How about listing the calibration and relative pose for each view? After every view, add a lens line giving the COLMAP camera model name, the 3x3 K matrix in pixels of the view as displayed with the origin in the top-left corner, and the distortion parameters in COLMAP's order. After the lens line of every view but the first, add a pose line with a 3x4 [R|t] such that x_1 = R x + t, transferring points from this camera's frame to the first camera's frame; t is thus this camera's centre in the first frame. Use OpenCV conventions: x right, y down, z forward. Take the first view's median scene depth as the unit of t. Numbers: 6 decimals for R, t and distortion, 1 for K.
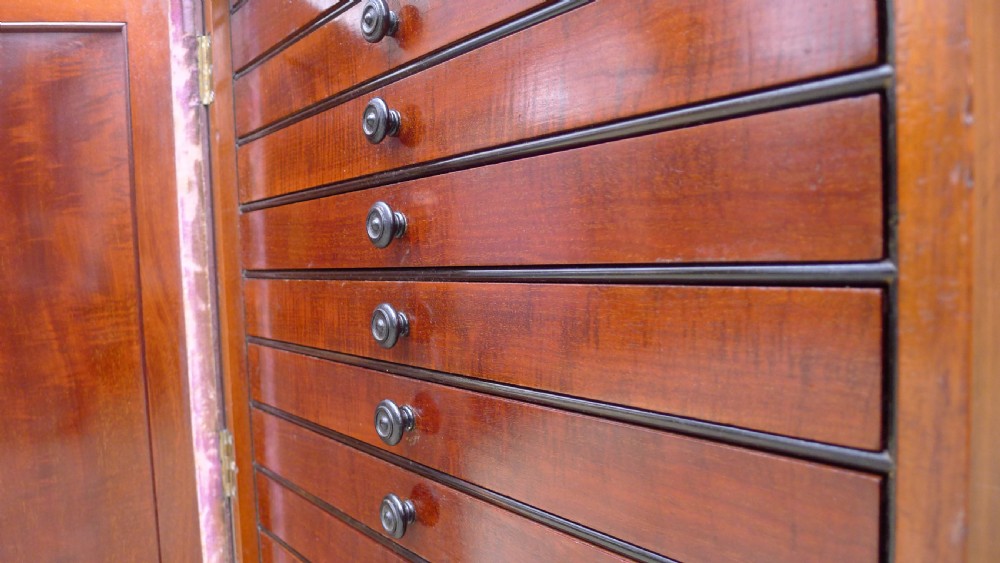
lens RADIAL K [[651.6, 0, 495.8], [0, 651.6, 283.9], [0, 0, 1]] dist [-0.061502, 0.018861]
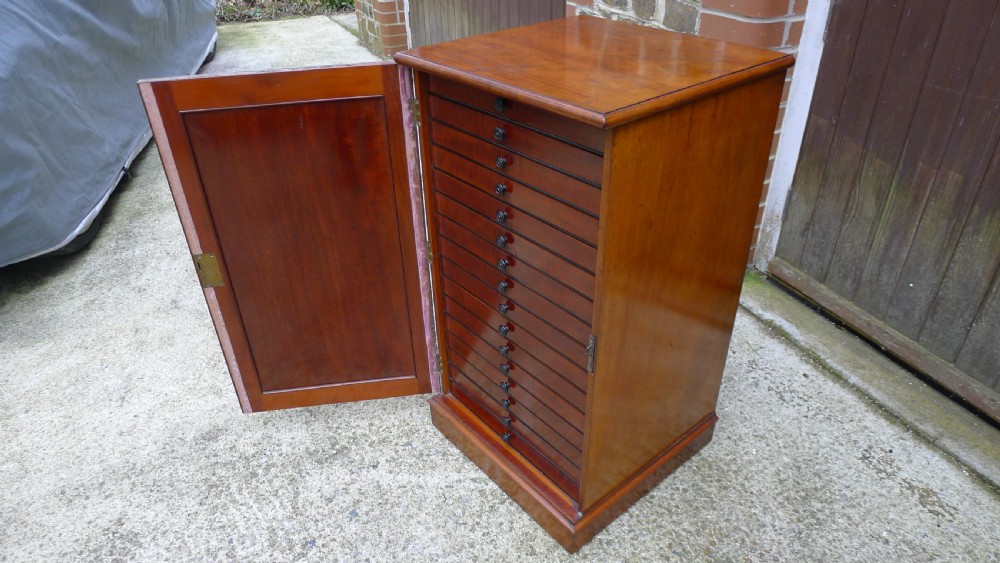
lens RADIAL K [[651.6, 0, 497.5], [0, 651.6, 283.4], [0, 0, 1]] dist [-0.061502, 0.018861]
pose [[0.999560, 0.025880, -0.014490, -0.086396], [-0.015233, 0.867116, 0.497874, -1.005288], [0.025449, -0.497434, 0.867128, -1.475335]]
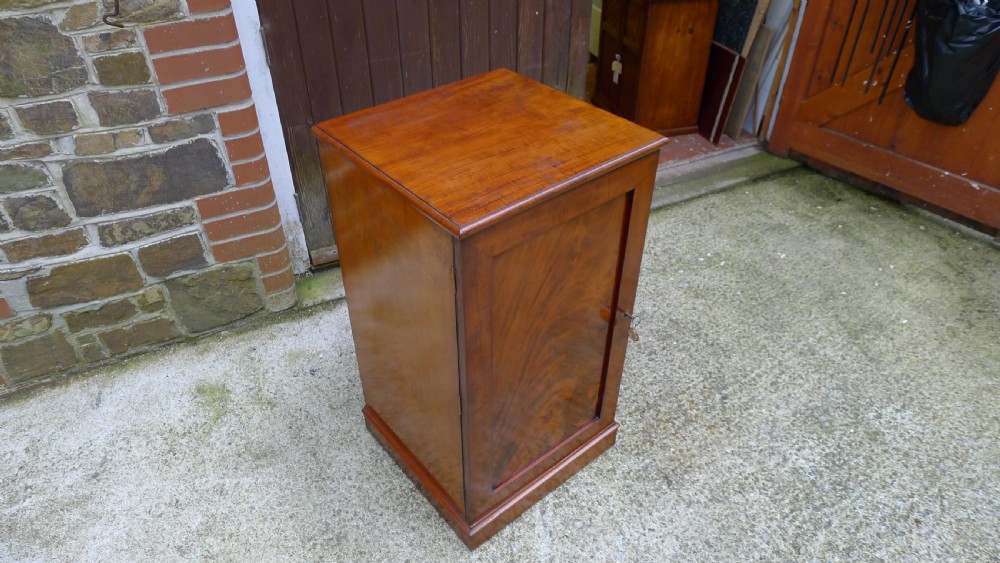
lens RADIAL K [[651.6, 0, 496.3], [0, 651.6, 279.4], [0, 0, 1]] dist [-0.061502, 0.018861]
pose [[0.027727, -0.586100, 0.809764, -2.202114], [0.046932, 0.809946, 0.584624, -1.595353], [-0.998513, 0.021794, 0.049964, 0.752103]]
